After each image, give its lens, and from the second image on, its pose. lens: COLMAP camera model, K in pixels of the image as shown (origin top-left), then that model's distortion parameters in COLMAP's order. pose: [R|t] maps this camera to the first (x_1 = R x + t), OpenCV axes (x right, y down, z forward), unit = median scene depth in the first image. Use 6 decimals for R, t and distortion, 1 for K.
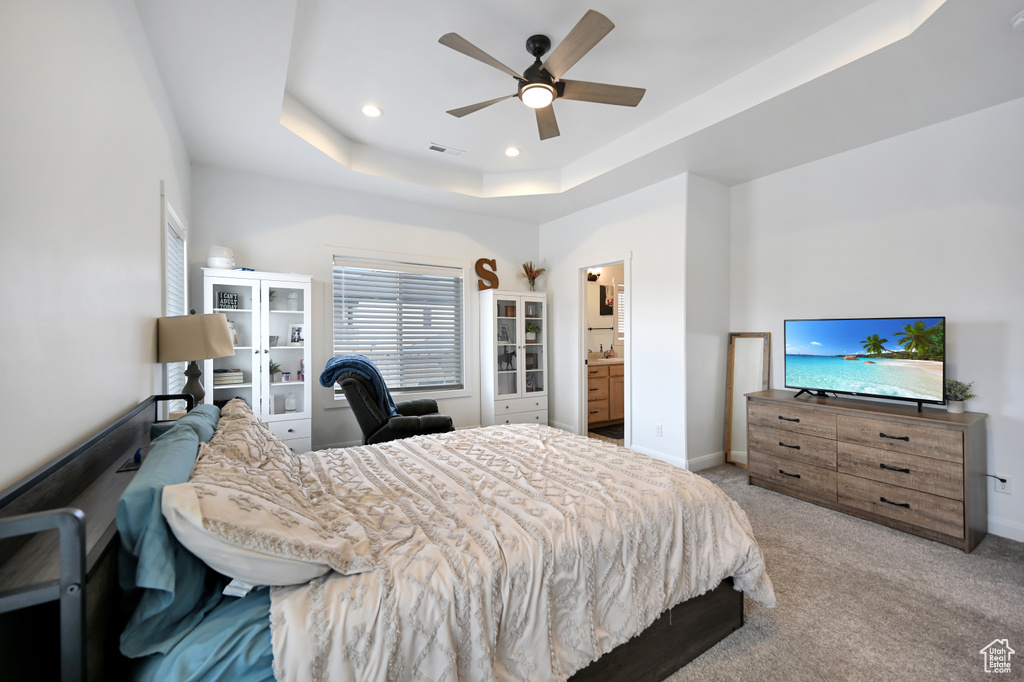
lens RADIAL K [[437.9, 0, 512.0], [0, 437.9, 341.0], [0, 0, 1]] dist [0.084756, 0.000049]
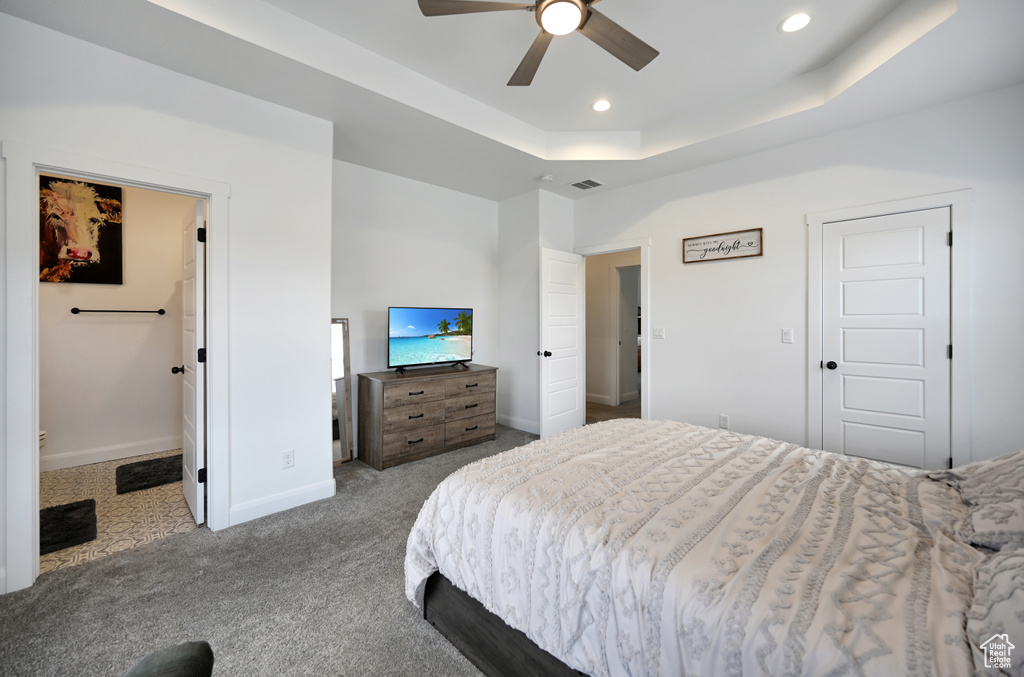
lens RADIAL K [[434.6, 0, 514.5], [0, 434.6, 307.9], [0, 0, 1]] dist [0.008858, -0.000437]
pose [[-0.234378, 0.026183, 0.971793, -0.575485], [0.023091, 0.999505, -0.021361, -0.016122], [-0.971871, 0.017433, -0.234867, 1.106180]]
